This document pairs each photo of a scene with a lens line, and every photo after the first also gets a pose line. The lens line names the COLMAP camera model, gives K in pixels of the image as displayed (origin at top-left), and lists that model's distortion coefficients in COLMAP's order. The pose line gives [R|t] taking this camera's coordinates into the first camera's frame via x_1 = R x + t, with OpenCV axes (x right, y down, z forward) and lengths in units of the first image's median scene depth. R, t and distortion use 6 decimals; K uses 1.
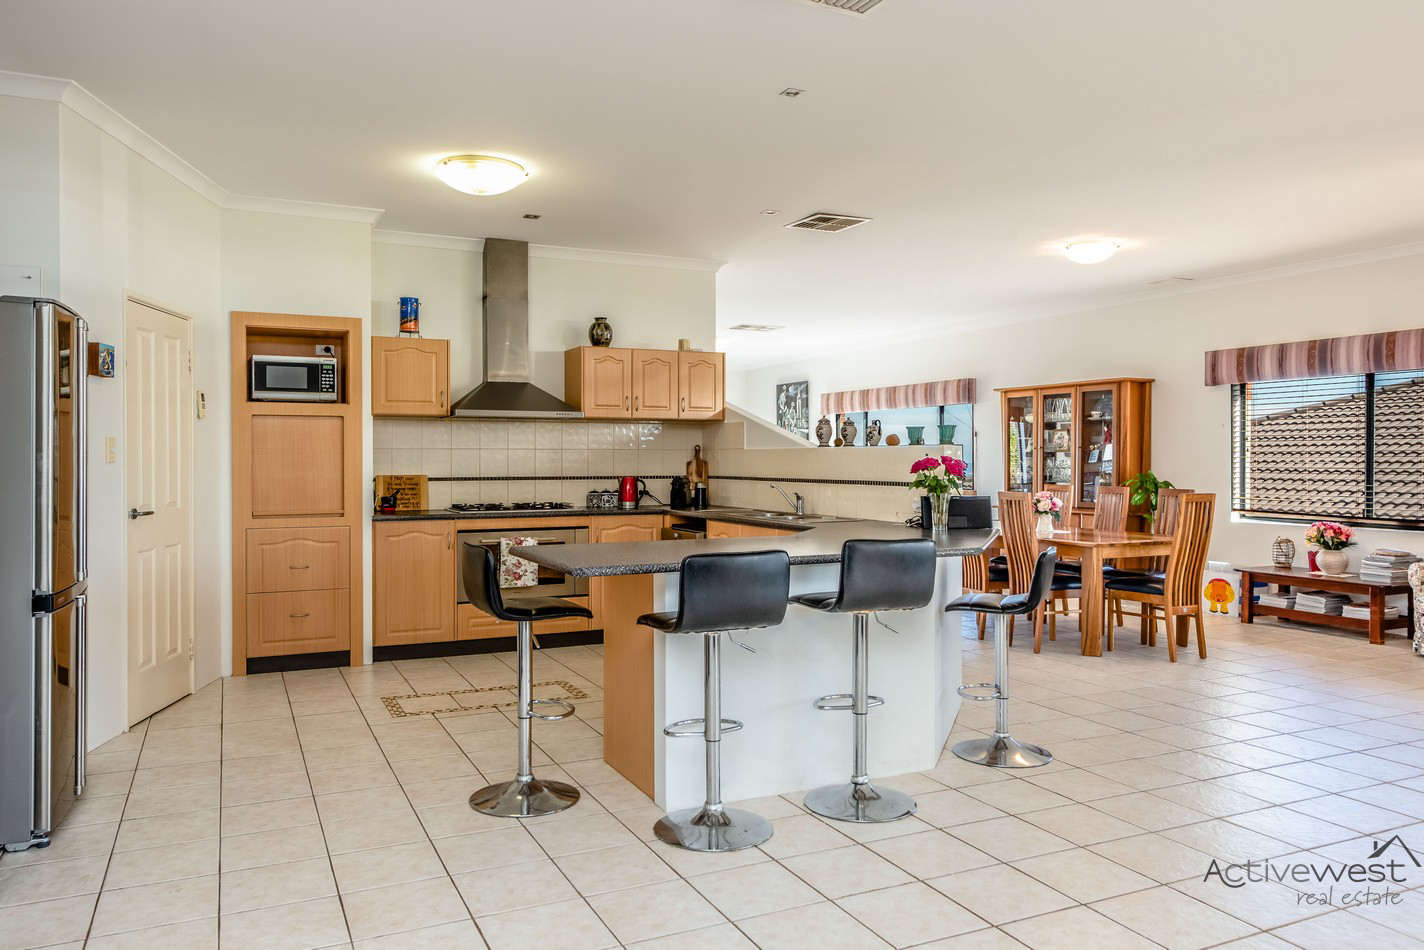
lens RADIAL K [[1028.3, 0, 712.0], [0, 1028.3, 475.0], [0, 0, 1]] dist [-0.003293, -0.000698]
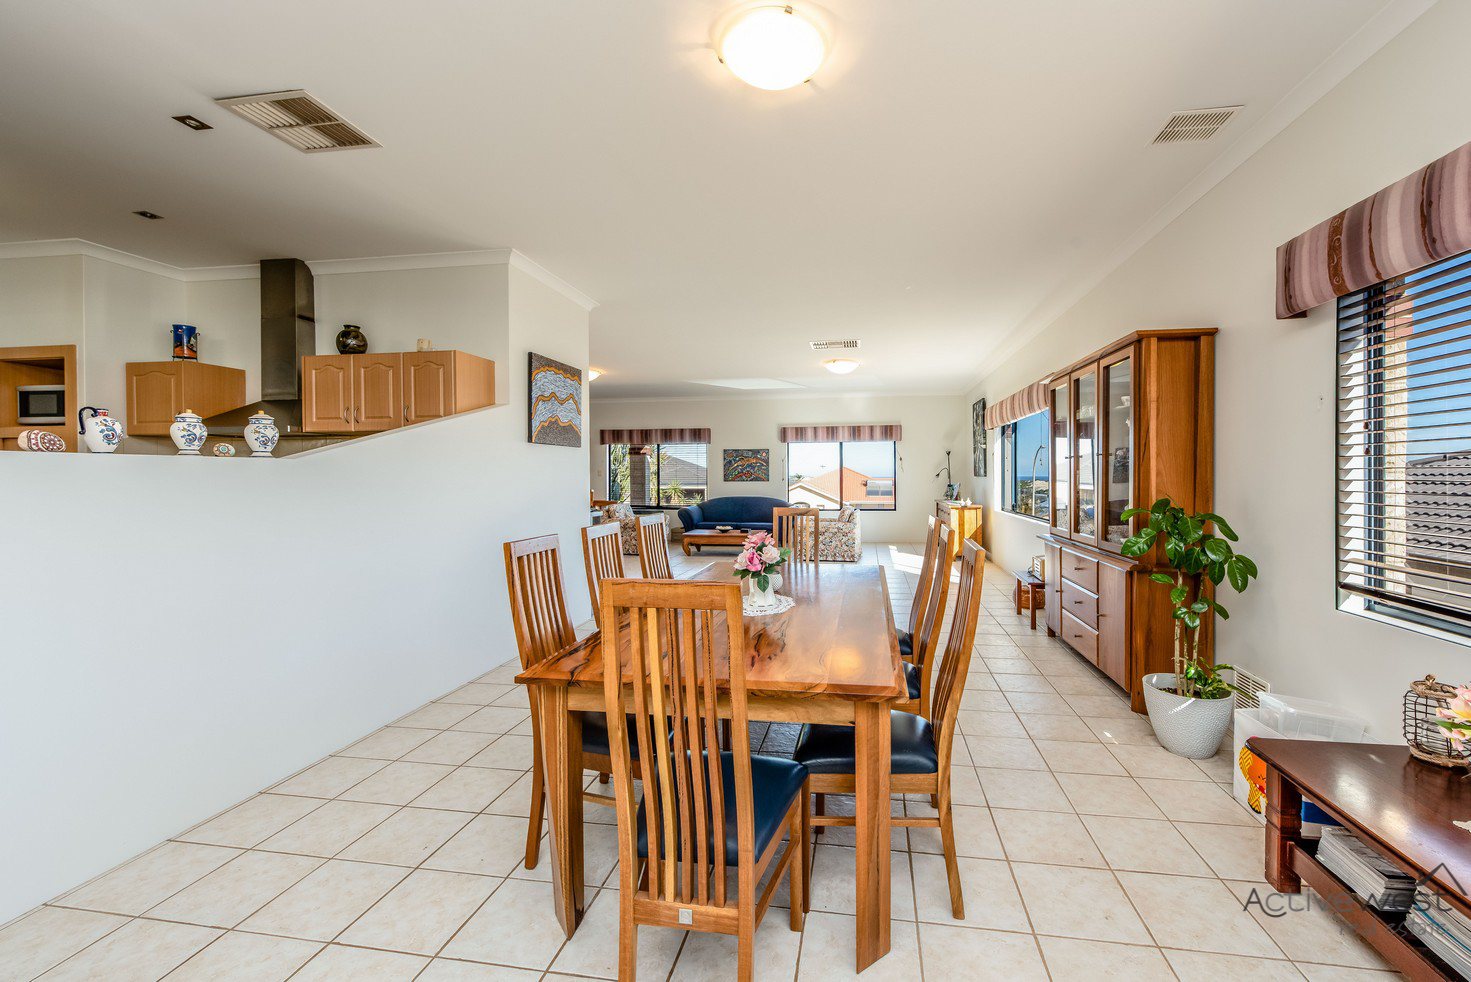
lens RADIAL K [[594.1, 0, 735.4], [0, 594.1, 482.9], [0, 0, 1]] dist [0.001034, 0.000057]
pose [[0.832871, 0.001786, -0.553464, 0.535258], [-0.005687, 0.999970, -0.005331, -0.008998], [0.553438, 0.007587, 0.832856, 0.810462]]
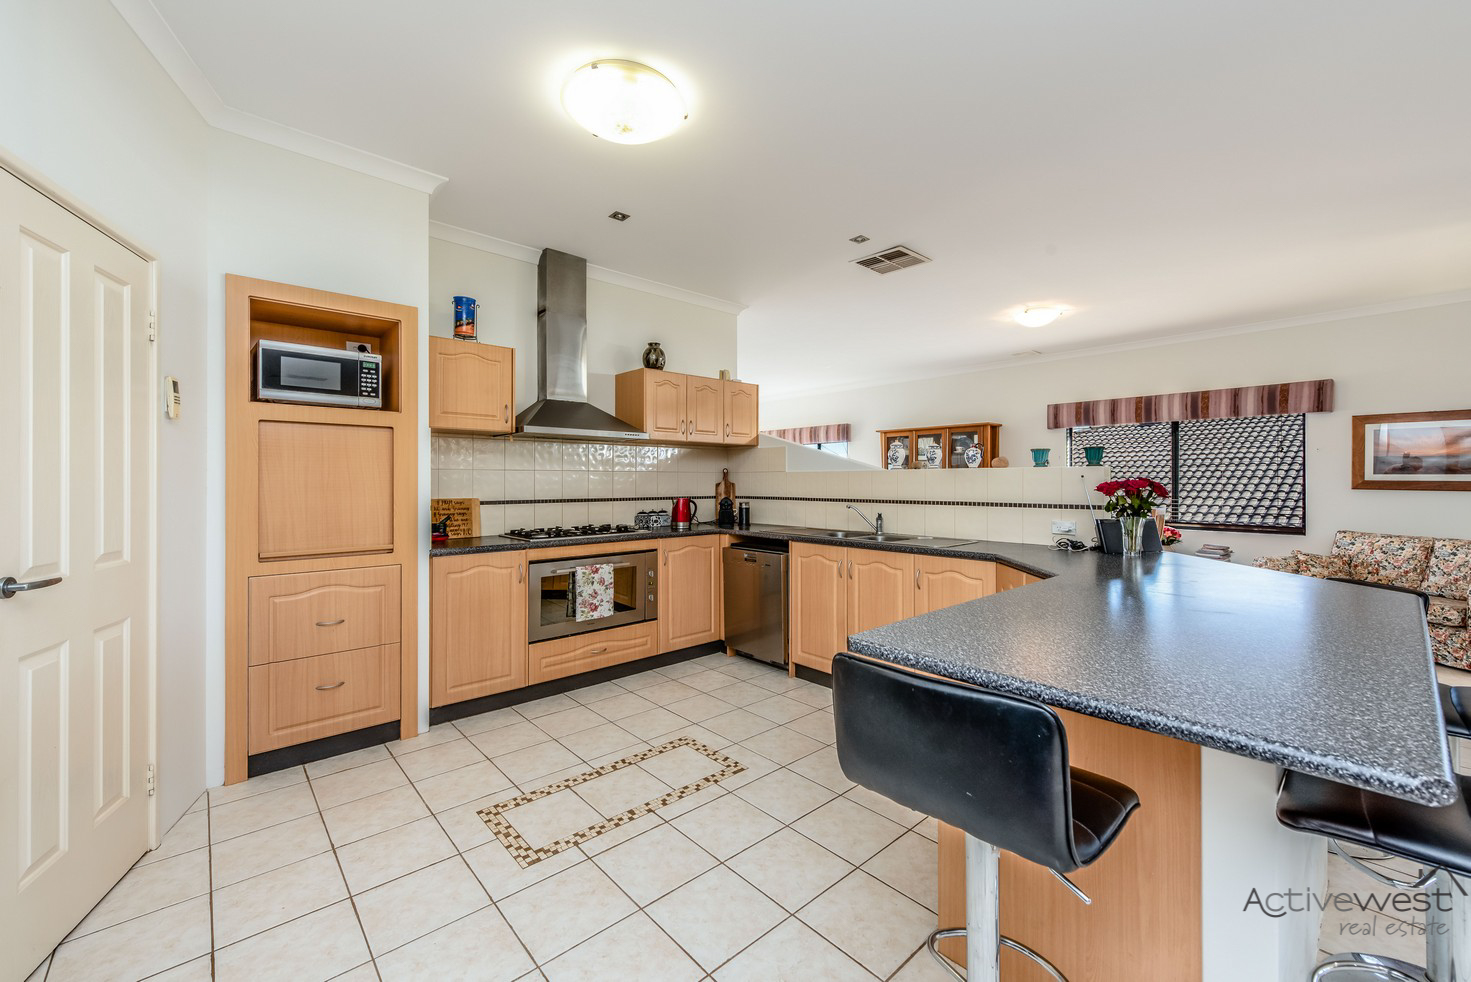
lens RADIAL K [[594.1, 0, 735.4], [0, 594.1, 482.9], [0, 0, 1]] dist [0.001034, 0.000057]
pose [[0.956714, -0.001328, 0.291028, -0.221892], [0.004973, 0.999918, -0.011786, -0.006569], [-0.290988, 0.012723, 0.956642, 0.447869]]
